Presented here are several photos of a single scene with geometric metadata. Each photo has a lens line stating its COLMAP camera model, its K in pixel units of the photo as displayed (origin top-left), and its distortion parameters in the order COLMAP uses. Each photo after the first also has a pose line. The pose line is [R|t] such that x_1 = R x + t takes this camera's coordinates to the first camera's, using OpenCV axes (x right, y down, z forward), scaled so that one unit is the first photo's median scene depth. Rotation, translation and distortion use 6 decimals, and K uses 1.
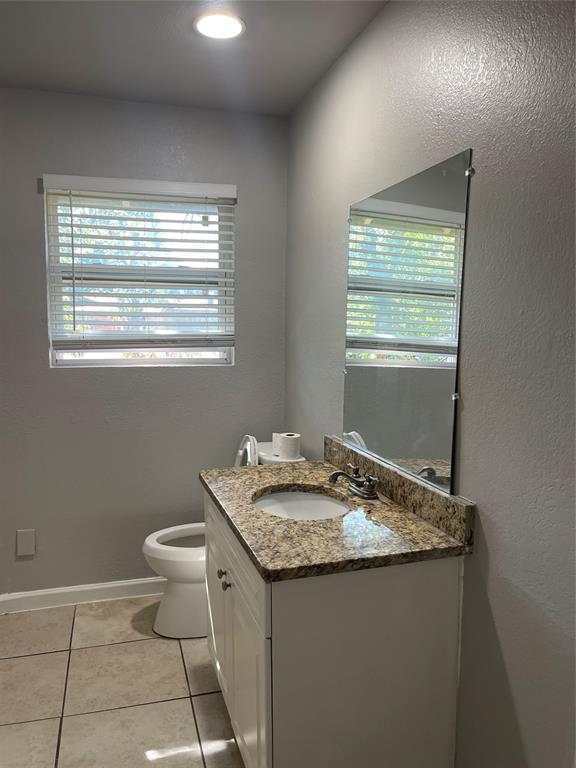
lens RADIAL K [[599.5, 0, 287.7], [0, 599.5, 384.1], [0, 0, 1]] dist [0.005164, -0.012318]
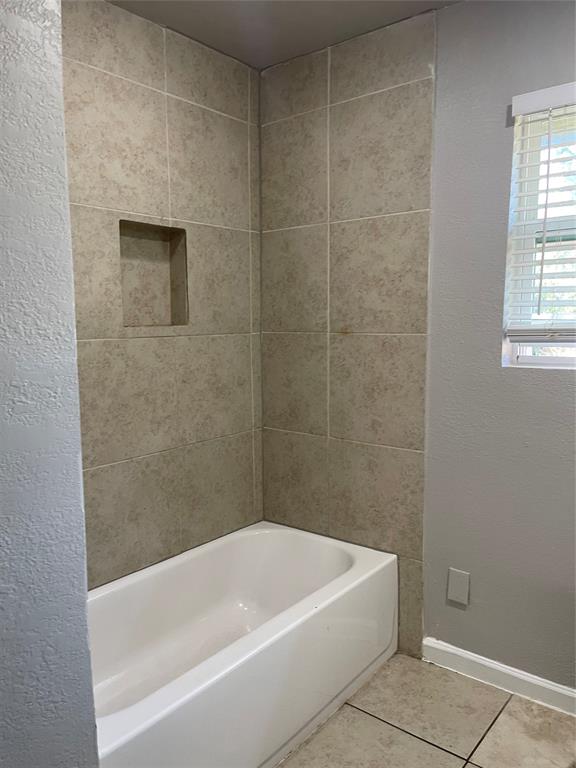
lens RADIAL K [[599.5, 0, 289.9], [0, 599.5, 385.2], [0, 0, 1]] dist [0.005164, -0.012318]
pose [[0.567357, 0.087294, -0.818832, 0.058392], [-0.067454, 0.995950, 0.059438, -0.030440], [0.820704, 0.021511, 0.570948, 0.367464]]
